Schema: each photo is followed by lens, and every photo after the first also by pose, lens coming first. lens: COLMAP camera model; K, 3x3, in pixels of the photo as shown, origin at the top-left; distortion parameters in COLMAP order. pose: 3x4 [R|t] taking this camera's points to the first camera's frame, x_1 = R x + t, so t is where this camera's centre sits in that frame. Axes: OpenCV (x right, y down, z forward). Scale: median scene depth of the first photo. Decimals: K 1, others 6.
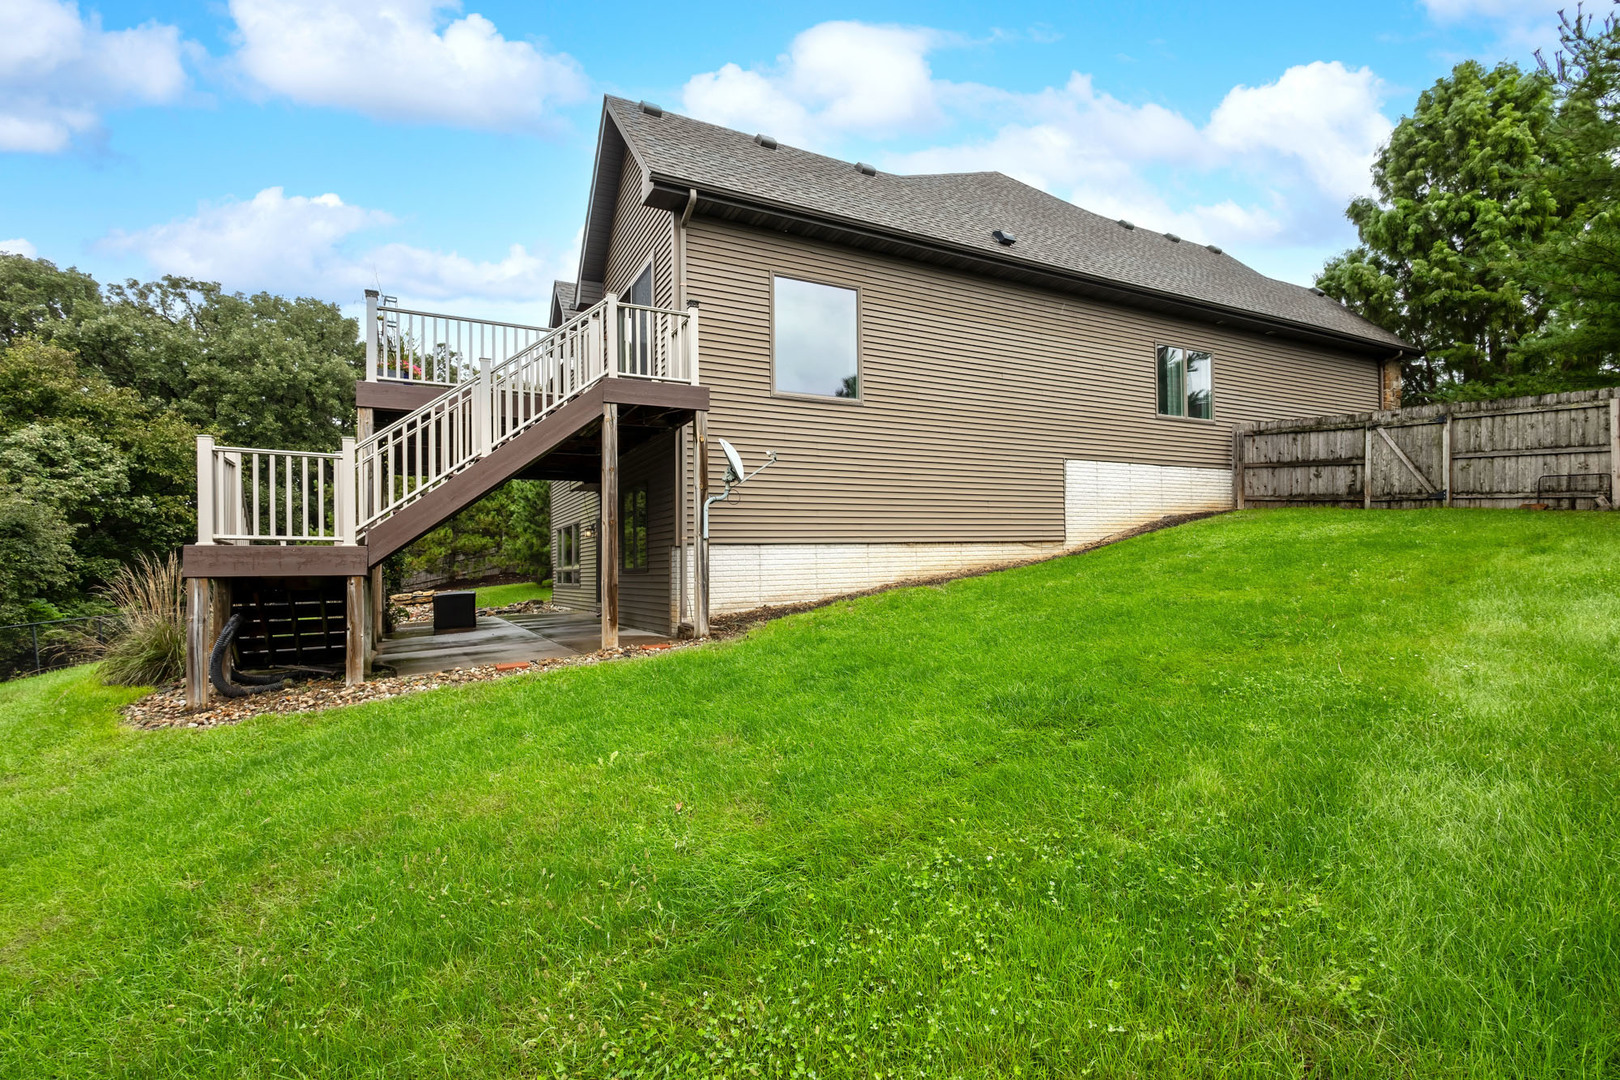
lens RADIAL K [[736.4, 0, 819.2], [0, 736.4, 546.3], [0, 0, 1]] dist [0.010682, -0.000266]
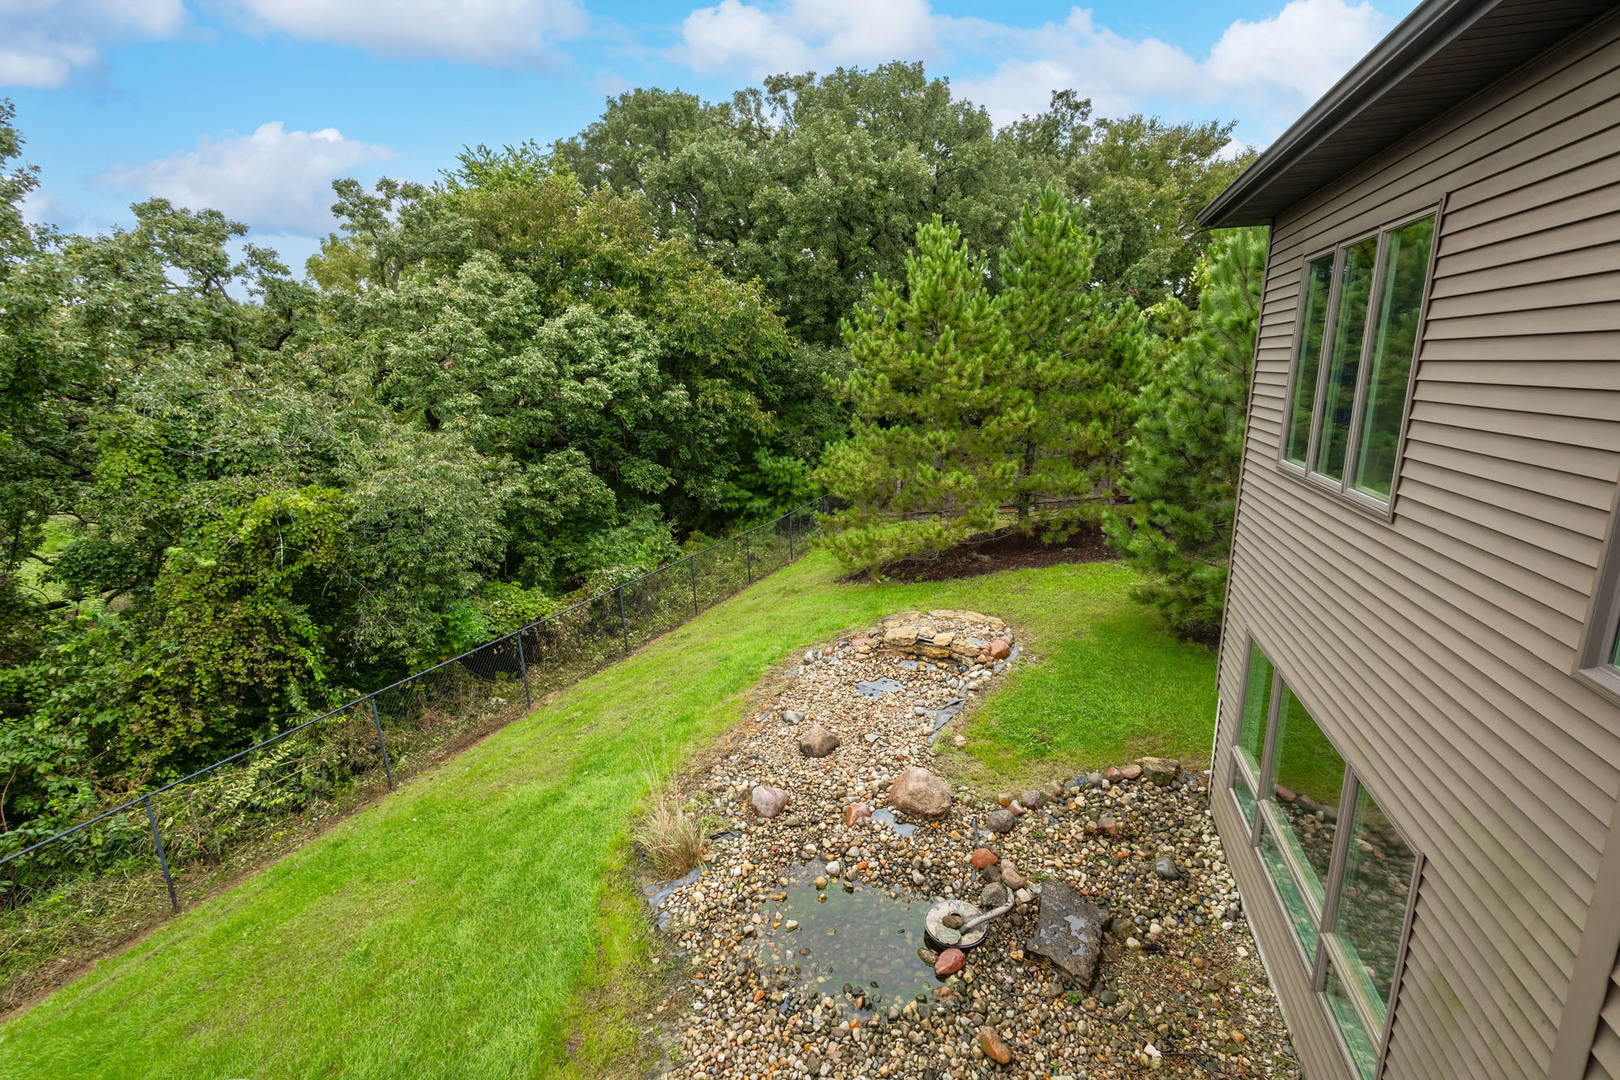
lens RADIAL K [[736.4, 0, 819.2], [0, 736.4, 546.3], [0, 0, 1]] dist [0.010682, -0.000266]
pose [[0.701131, 0.182707, -0.689227, -0.161906], [0.019435, 0.961358, 0.274616, -0.084715], [0.712768, -0.205937, 0.670486, 0.392195]]
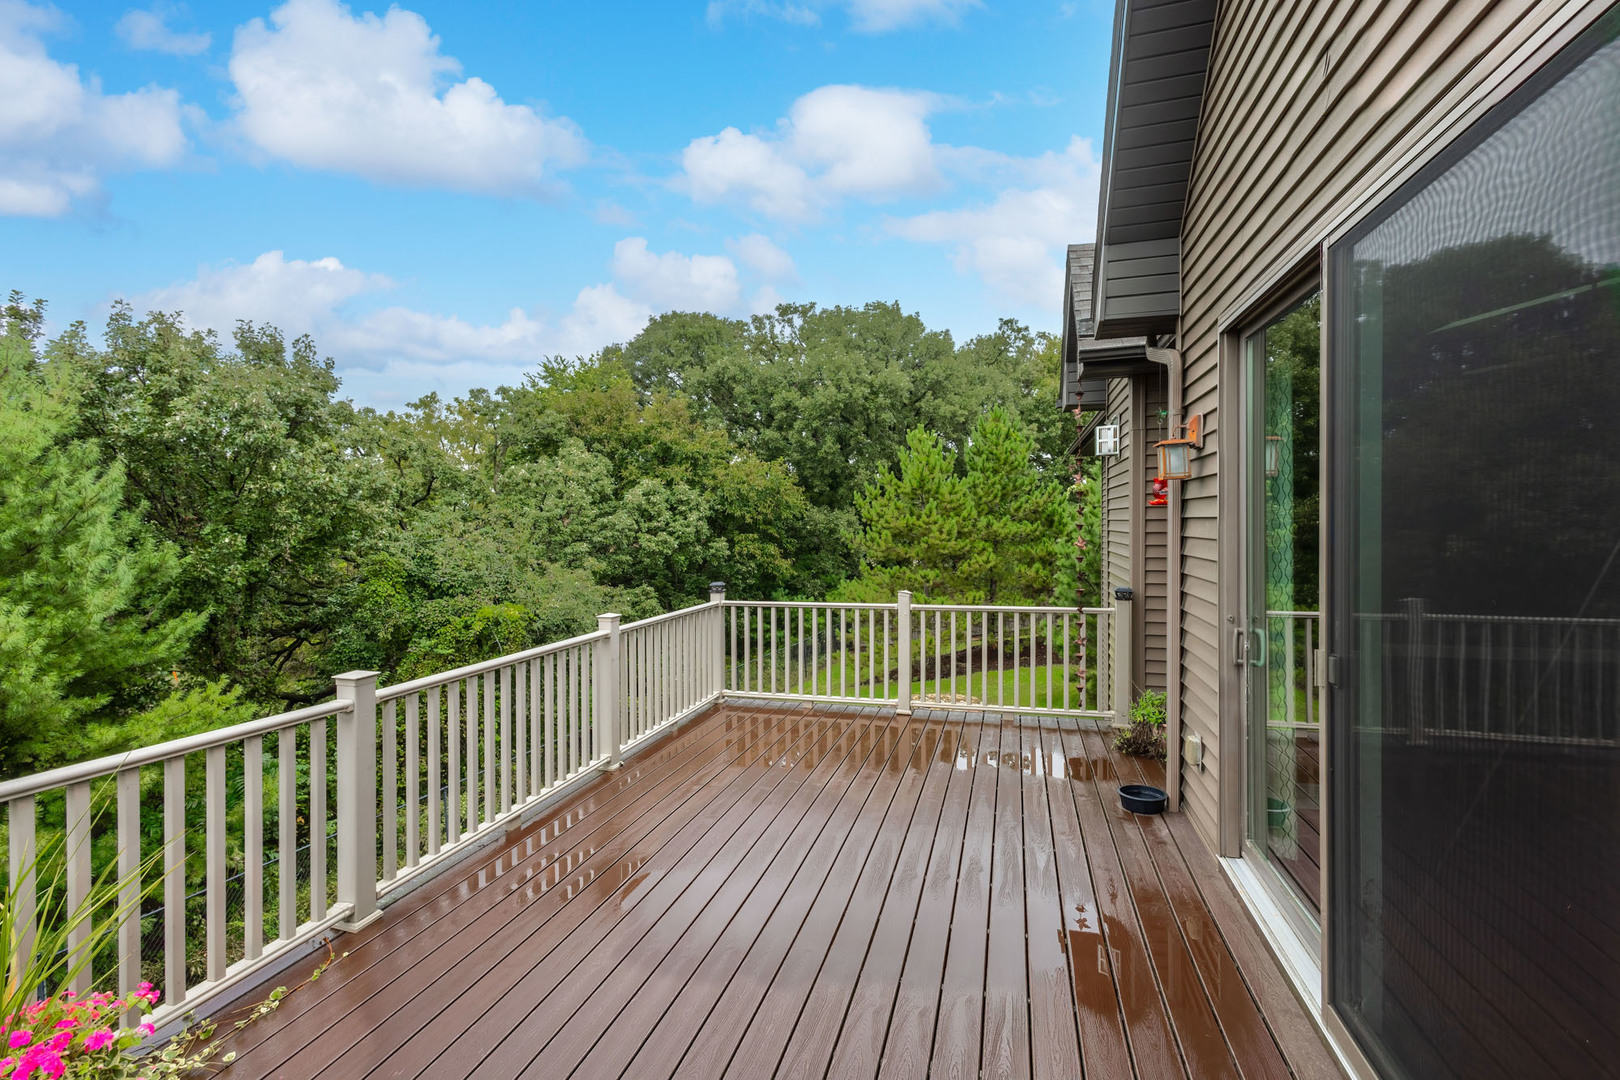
lens RADIAL K [[736.4, 0, 819.2], [0, 736.4, 546.3], [0, 0, 1]] dist [0.010682, -0.000266]
pose [[0.723592, 0.038697, -0.689142, -0.075828], [0.012638, 0.997517, 0.069282, -0.091855], [0.690112, -0.058842, 0.721307, 0.257681]]
